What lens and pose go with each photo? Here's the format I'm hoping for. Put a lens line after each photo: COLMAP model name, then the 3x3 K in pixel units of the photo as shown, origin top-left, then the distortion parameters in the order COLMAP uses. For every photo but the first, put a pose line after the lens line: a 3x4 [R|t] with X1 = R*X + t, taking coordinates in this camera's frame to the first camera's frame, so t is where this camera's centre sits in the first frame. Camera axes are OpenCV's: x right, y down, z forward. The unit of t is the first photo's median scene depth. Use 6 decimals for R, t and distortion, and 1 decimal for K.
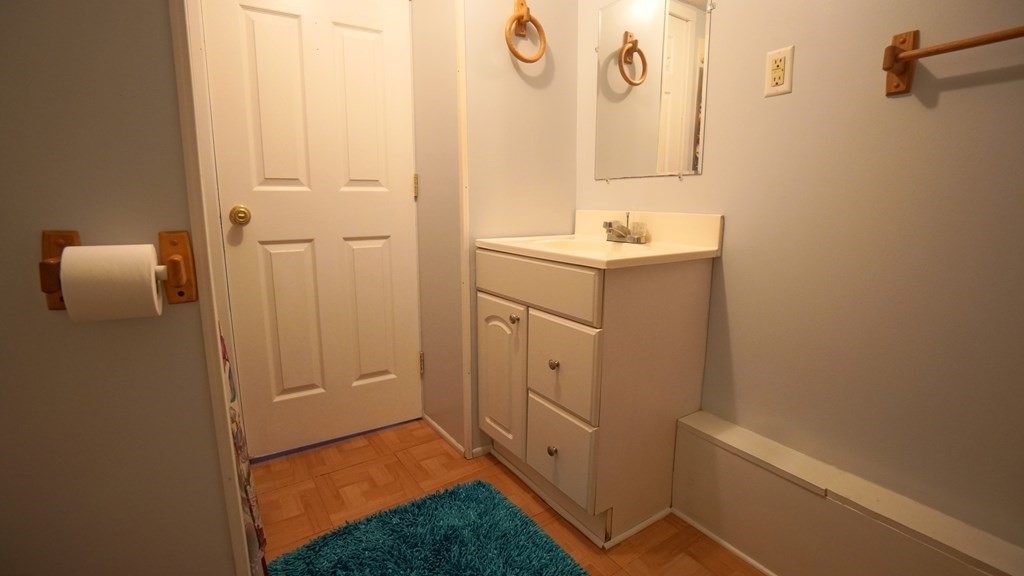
lens RADIAL K [[468.4, 0, 509.4], [0, 468.4, 287.2], [0, 0, 1]] dist [-0.051680, 0.015876]
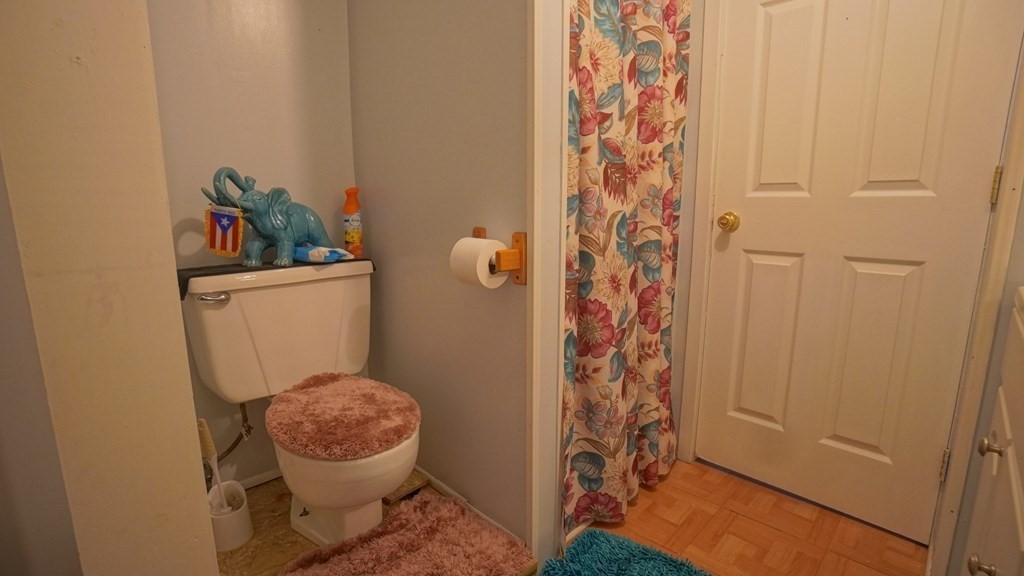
lens RADIAL K [[468.4, 0, 507.7], [0, 468.4, 287.9], [0, 0, 1]] dist [-0.051680, 0.015876]
pose [[0.189955, 0.171530, -0.966693, 0.296870], [-0.170815, 0.975377, 0.139506, -0.067980], [0.966819, 0.138626, 0.214577, 0.311508]]
